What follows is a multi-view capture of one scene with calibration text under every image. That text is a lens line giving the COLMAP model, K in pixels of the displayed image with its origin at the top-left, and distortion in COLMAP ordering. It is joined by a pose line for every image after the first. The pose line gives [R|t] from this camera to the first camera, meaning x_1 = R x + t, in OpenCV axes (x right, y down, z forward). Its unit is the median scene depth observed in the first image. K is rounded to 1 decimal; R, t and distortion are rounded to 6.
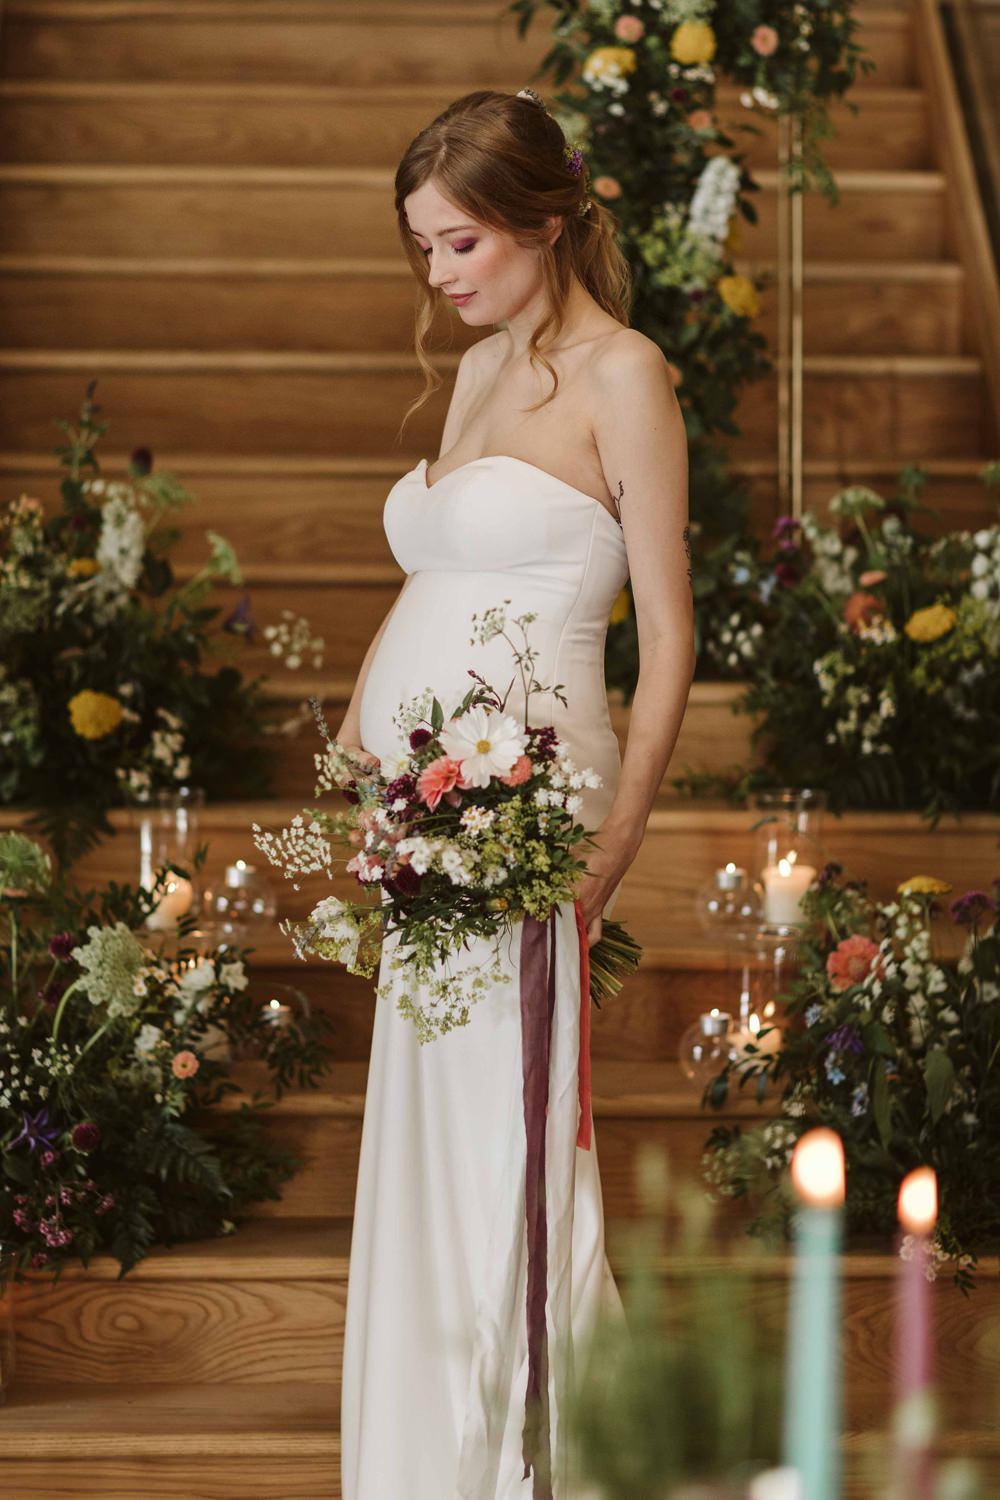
lens RADIAL K [[4168.0, 0, 498.7], [0, 4168.0, 653.1], [0, 0, 1]] dist [-0.065712, 0.445776]
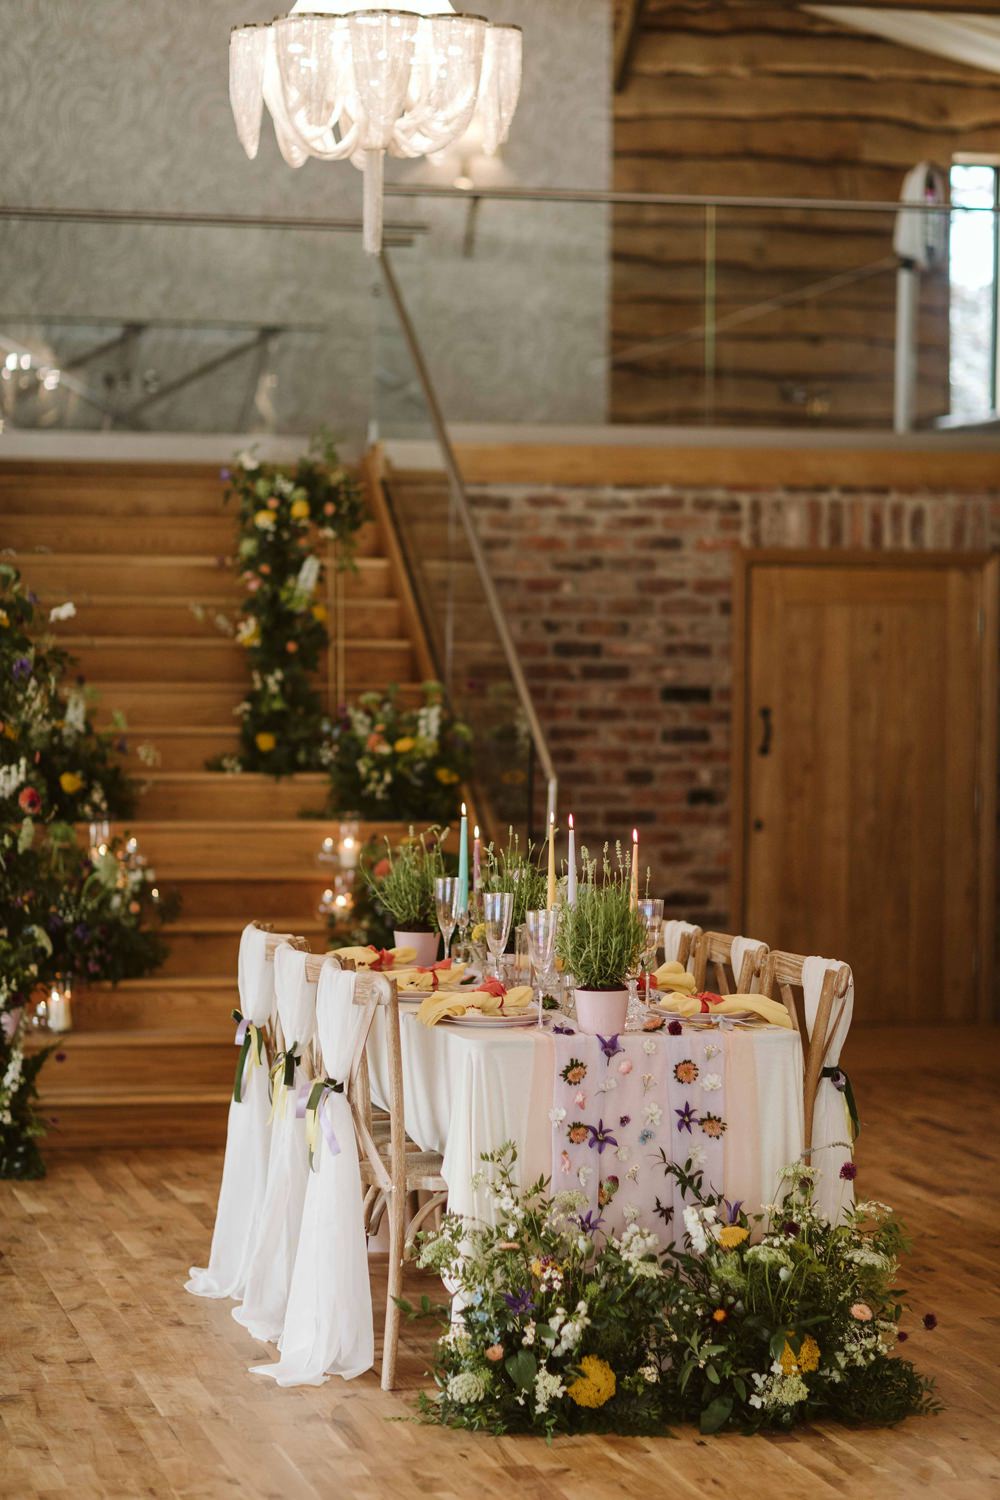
lens RADIAL K [[3774.4, 0, 500.0], [0, 3774.4, 750.0], [0, 0, 1]] dist [0.011761, -0.197070]
pose [[0.983560, -0.004651, 0.180520, -0.243338], [0.013431, 0.998783, -0.047447, 0.101799], [-0.180079, 0.049091, 0.982426, -1.207088]]
